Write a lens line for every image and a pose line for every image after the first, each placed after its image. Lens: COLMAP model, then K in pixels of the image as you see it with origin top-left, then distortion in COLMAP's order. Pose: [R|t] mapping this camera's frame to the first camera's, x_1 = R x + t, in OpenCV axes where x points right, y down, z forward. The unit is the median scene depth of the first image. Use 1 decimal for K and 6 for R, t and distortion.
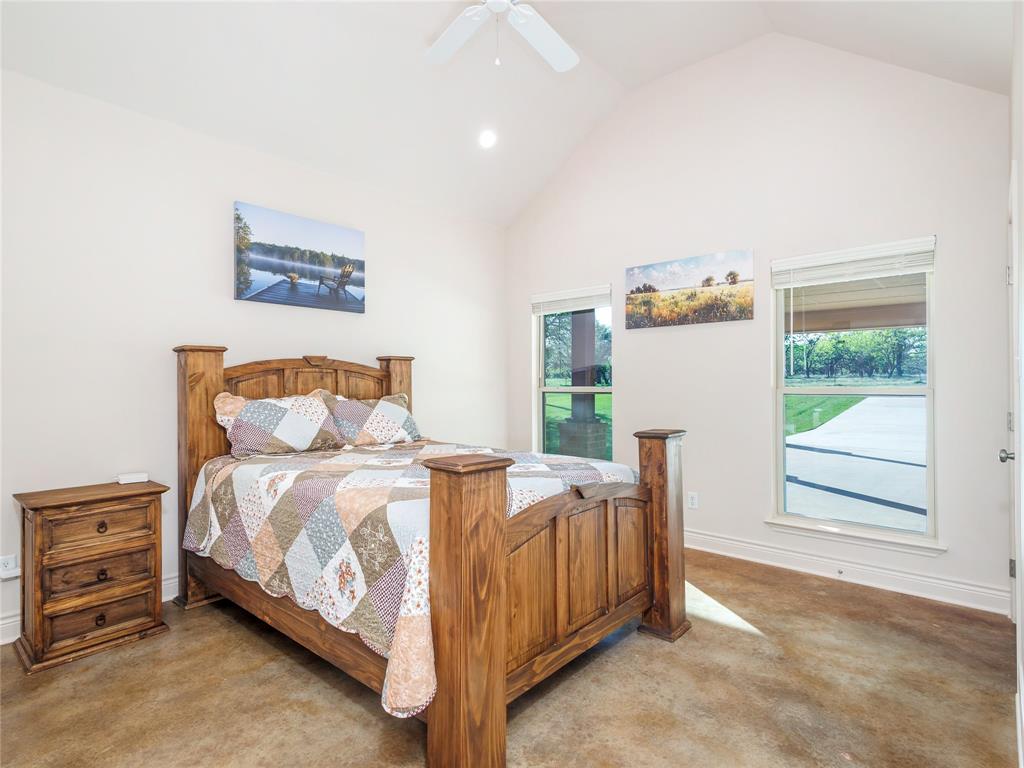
lens RADIAL K [[528.9, 0, 512.2], [0, 528.9, 381.6], [0, 0, 1]] dist [0.005022, 0.001110]
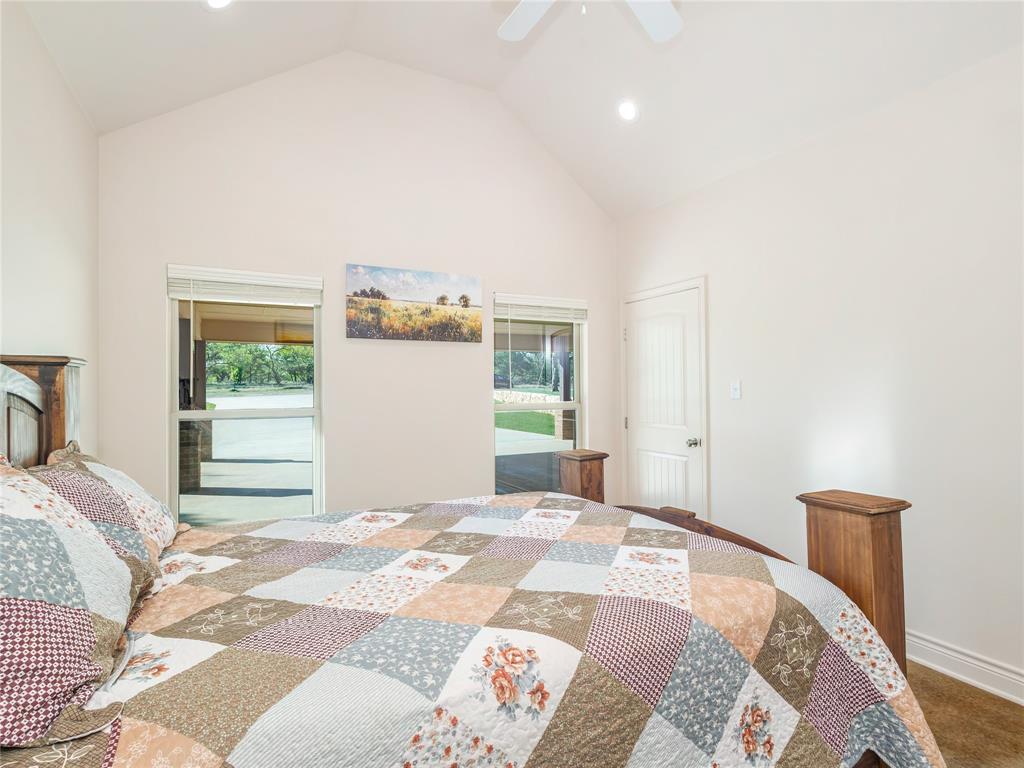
lens RADIAL K [[528.9, 0, 510.0], [0, 528.9, 385.0], [0, 0, 1]] dist [0.005022, 0.001110]
pose [[0.364992, 0.006434, 0.930988, -0.492693], [0.000878, 0.999973, -0.007255, -0.020671], [-0.931010, 0.003465, 0.364977, 0.500478]]
